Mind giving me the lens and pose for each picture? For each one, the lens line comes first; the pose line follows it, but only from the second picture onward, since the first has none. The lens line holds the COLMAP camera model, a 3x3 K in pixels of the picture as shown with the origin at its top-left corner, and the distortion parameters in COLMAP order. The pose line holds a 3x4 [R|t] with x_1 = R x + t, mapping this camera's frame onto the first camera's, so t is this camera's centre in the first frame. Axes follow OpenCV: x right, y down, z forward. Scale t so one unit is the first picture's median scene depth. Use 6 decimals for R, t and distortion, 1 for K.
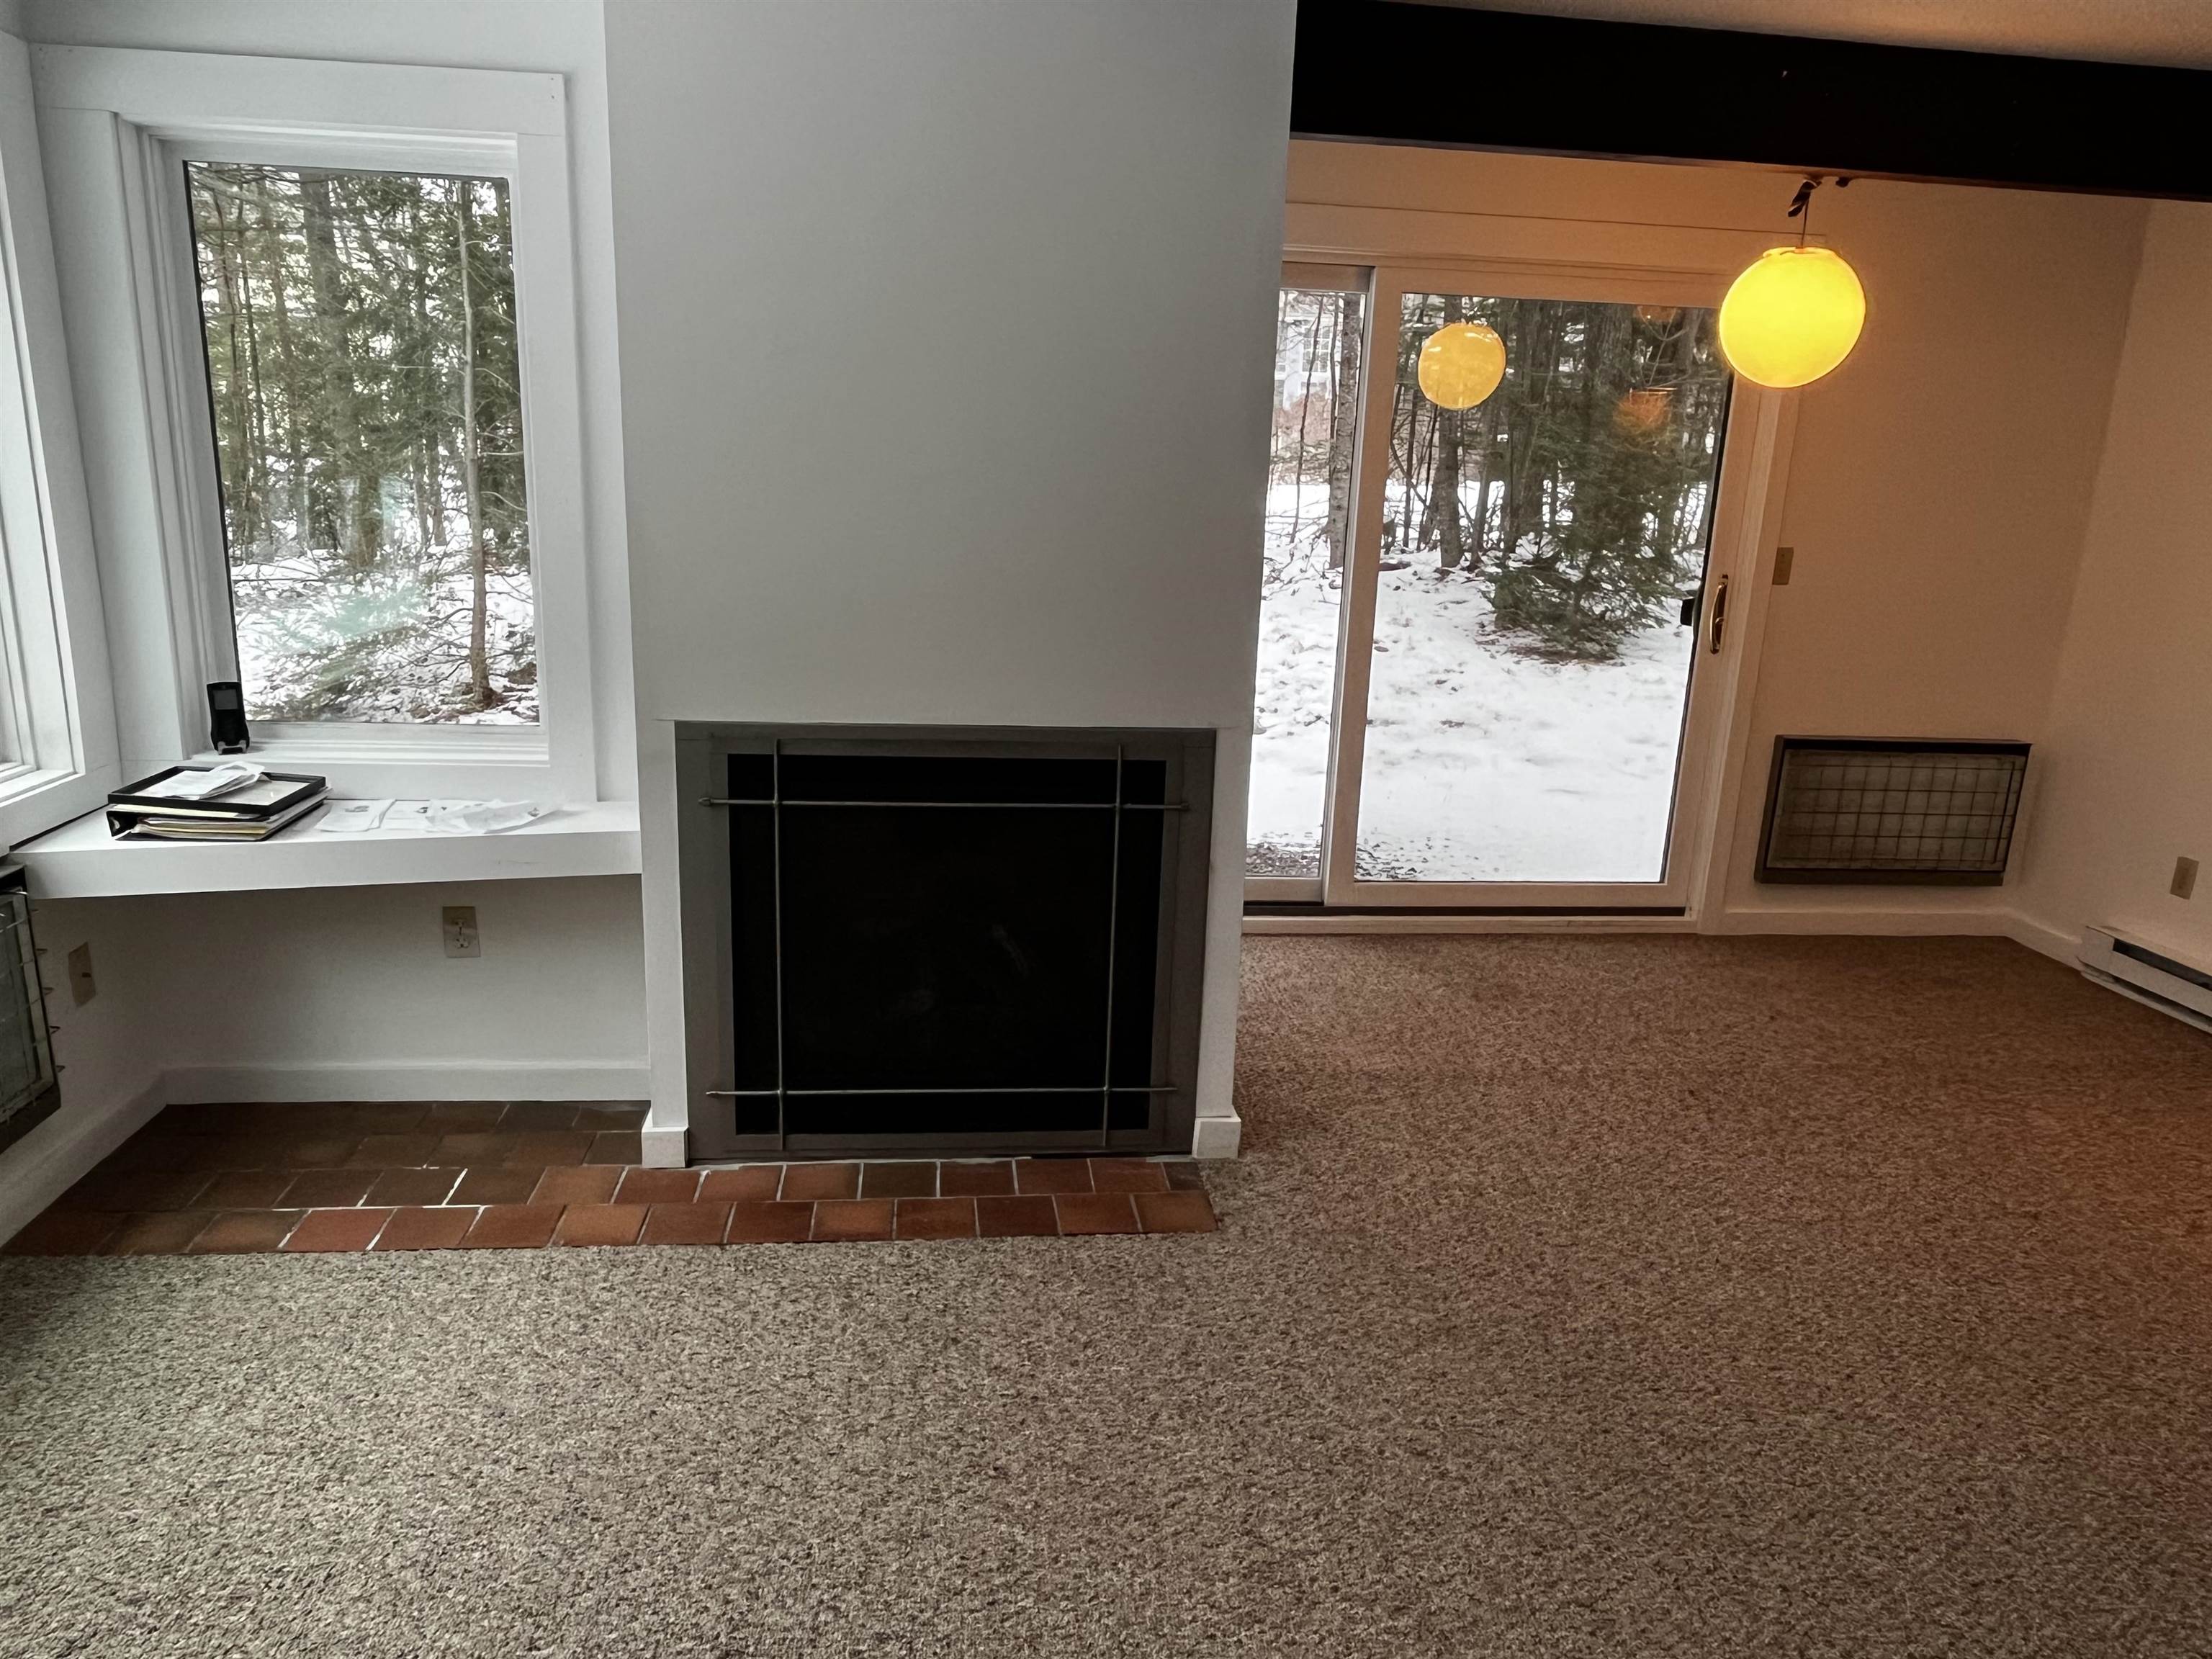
lens RADIAL K [[1473.5, 0, 1106.0], [0, 1473.5, 829.5], [0, 0, 1]] dist [-0.005237, -0.001960]
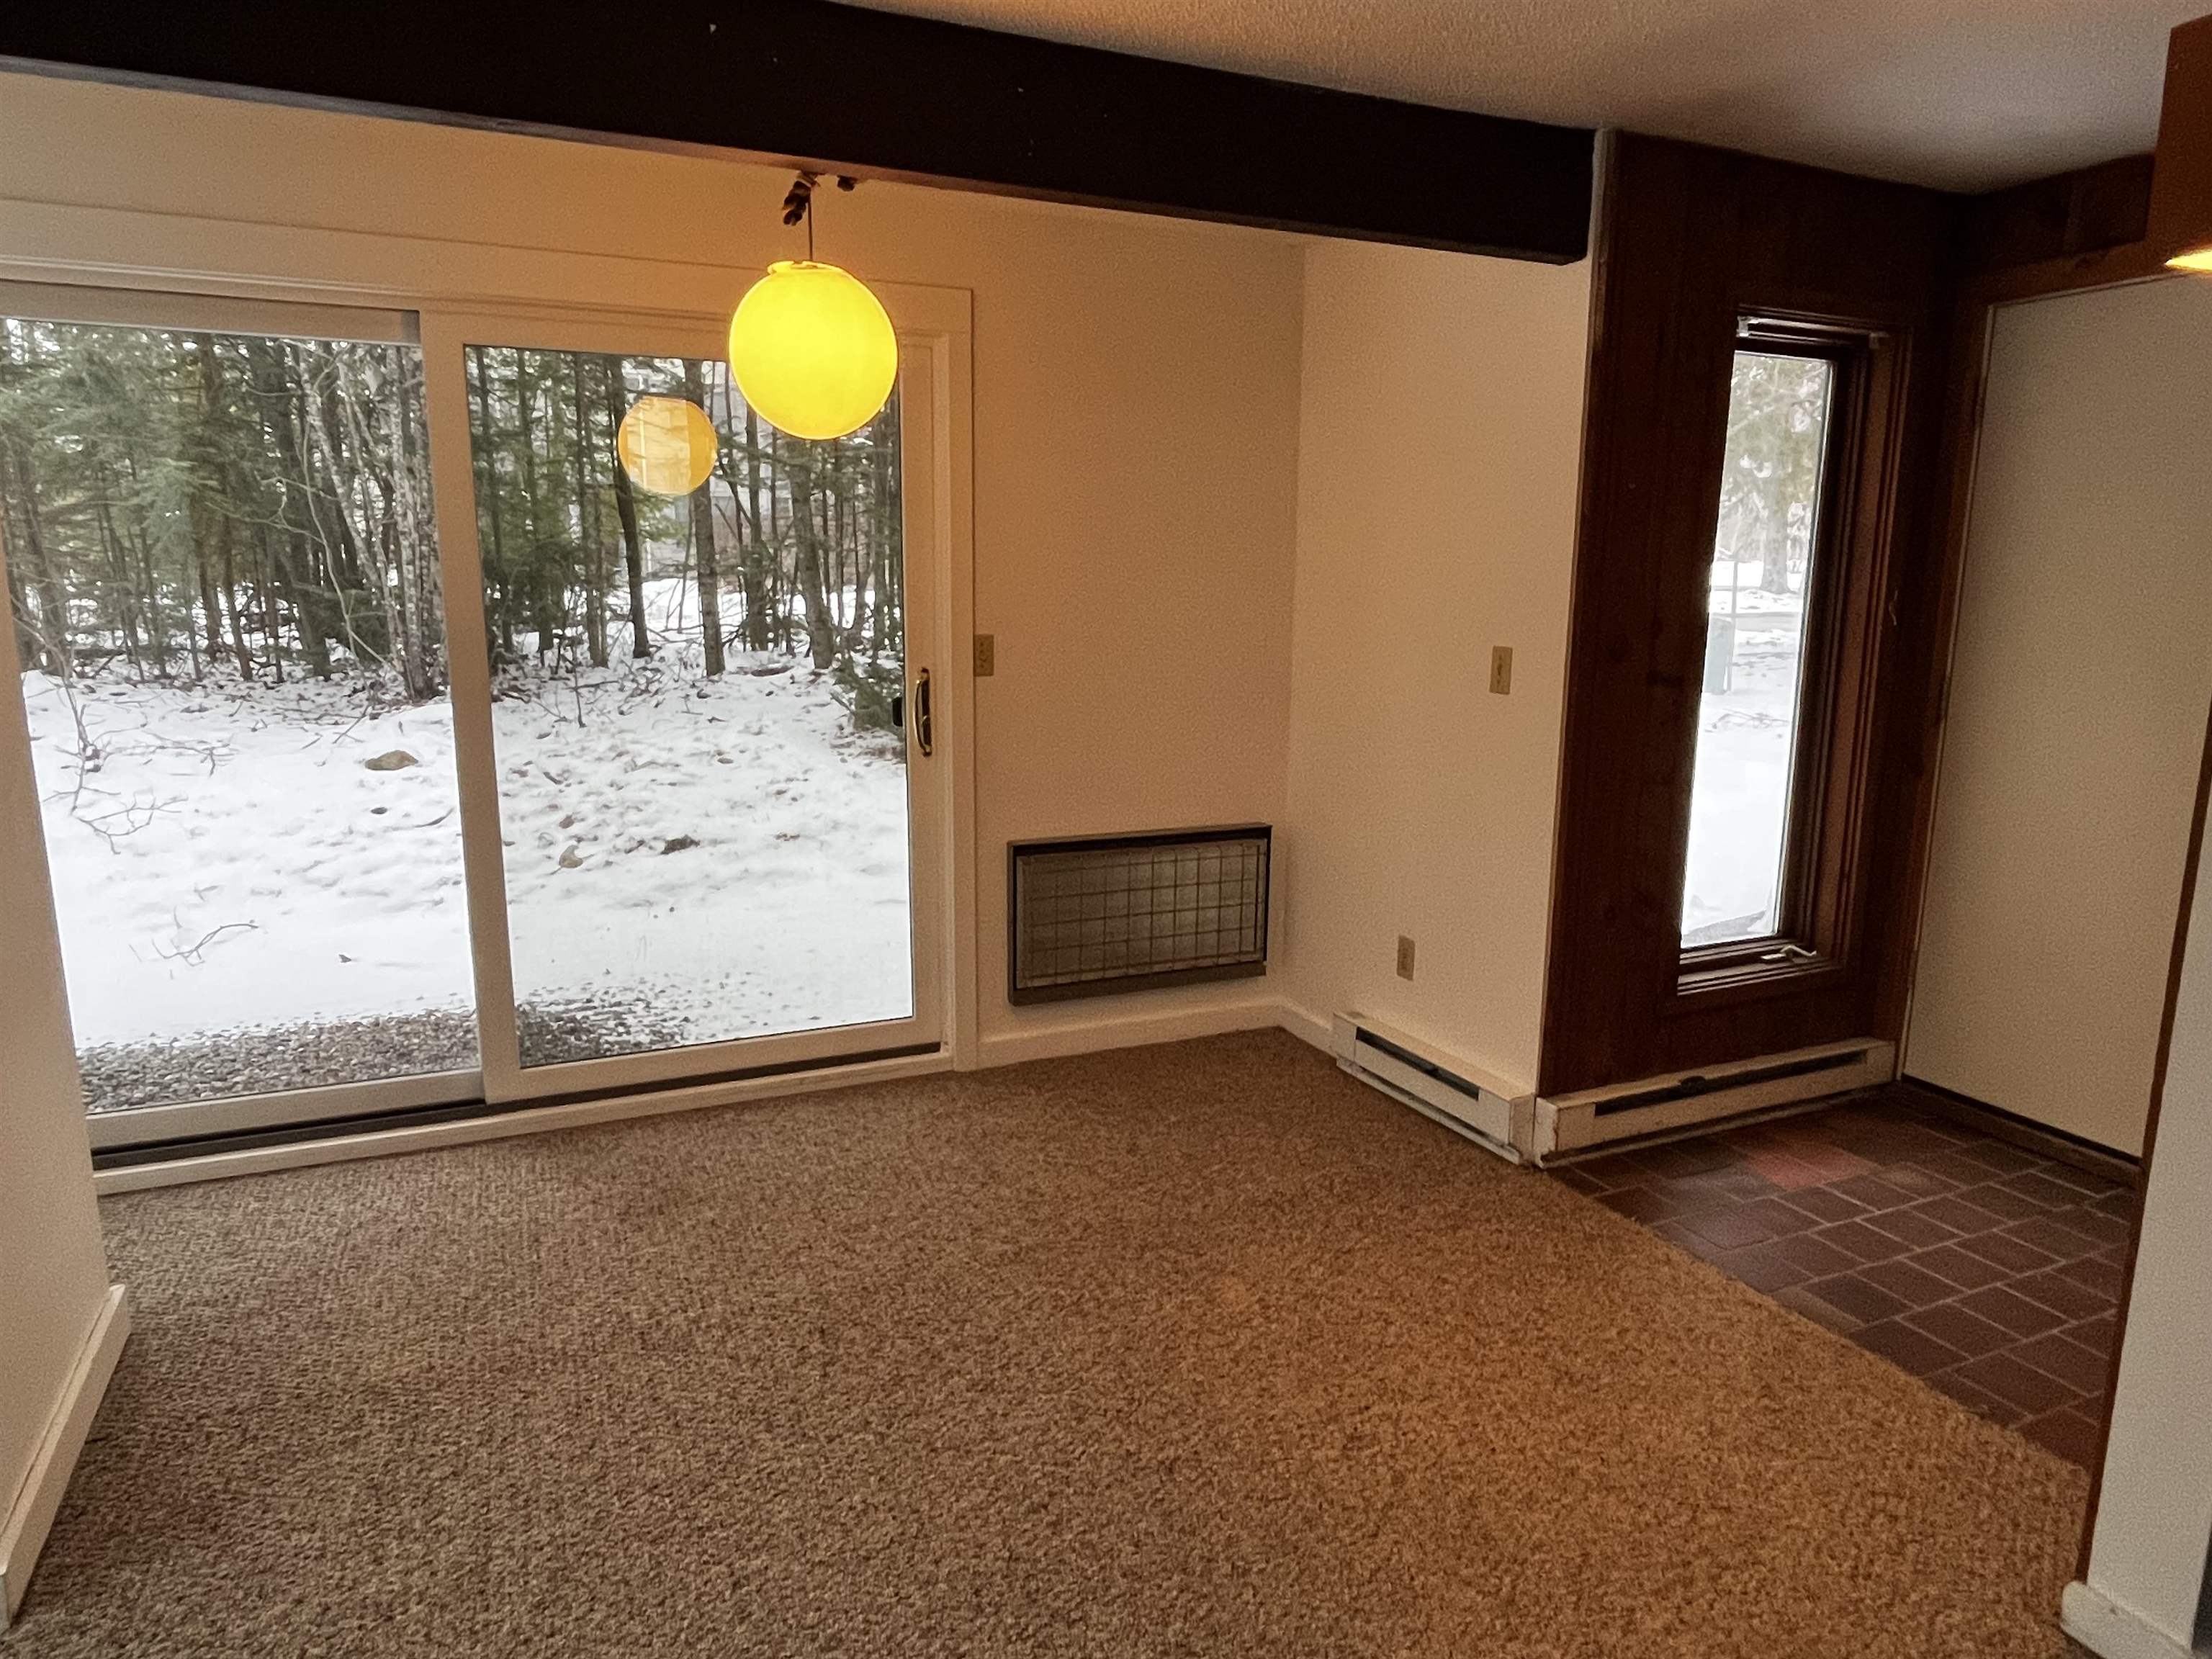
lens RADIAL K [[1365.5, 0, 1106.0], [0, 1365.5, 829.5], [0, 0, 1]] dist [-0.004090, -0.000674]
pose [[0.949297, -0.086866, 0.302143, 0.256302], [0.104550, 0.993597, -0.042826, -0.028824], [-0.296488, 0.072243, 0.952300, 0.184242]]
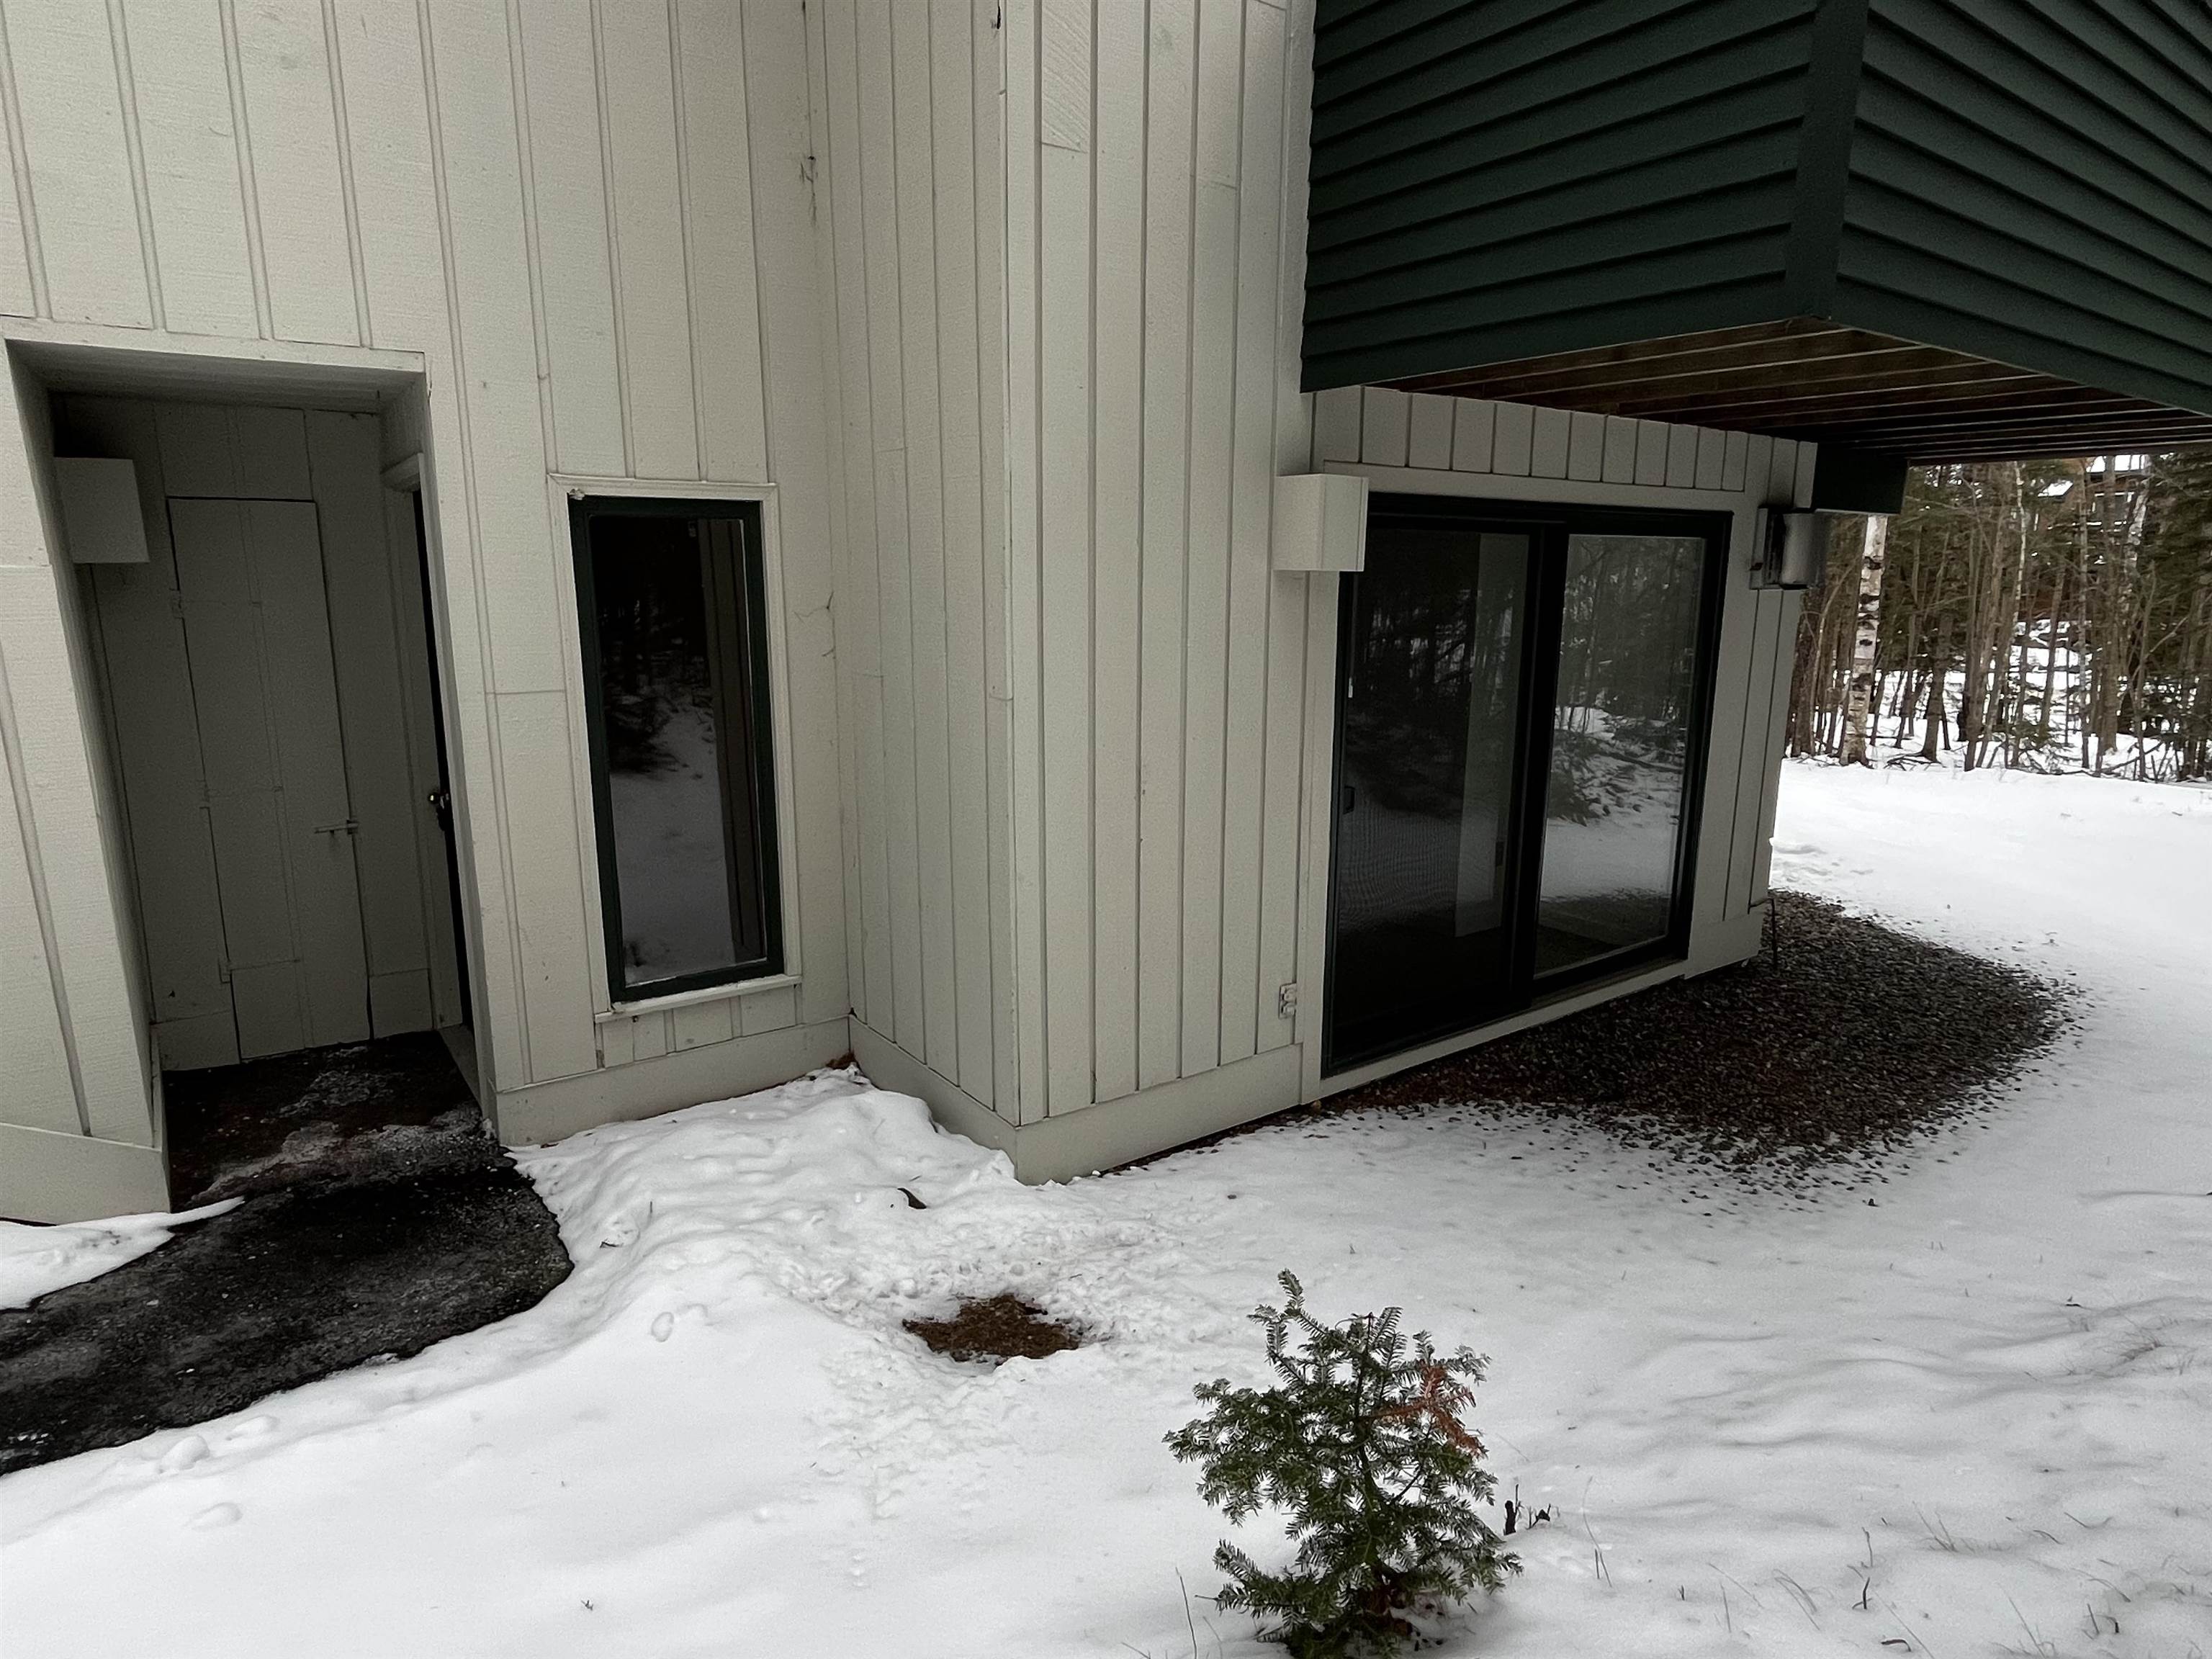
lens RADIAL K [[1242.8, 0, 1106.0], [0, 1242.8, 829.5], [0, 0, 1]] dist [0.000484, 0.001278]
pose [[-0.875932, 0.056484, -0.479116, 0.975916], [-0.152785, 0.909524, 0.386552, -0.444099], [0.457601, 0.411795, -0.788052, 1.629418]]
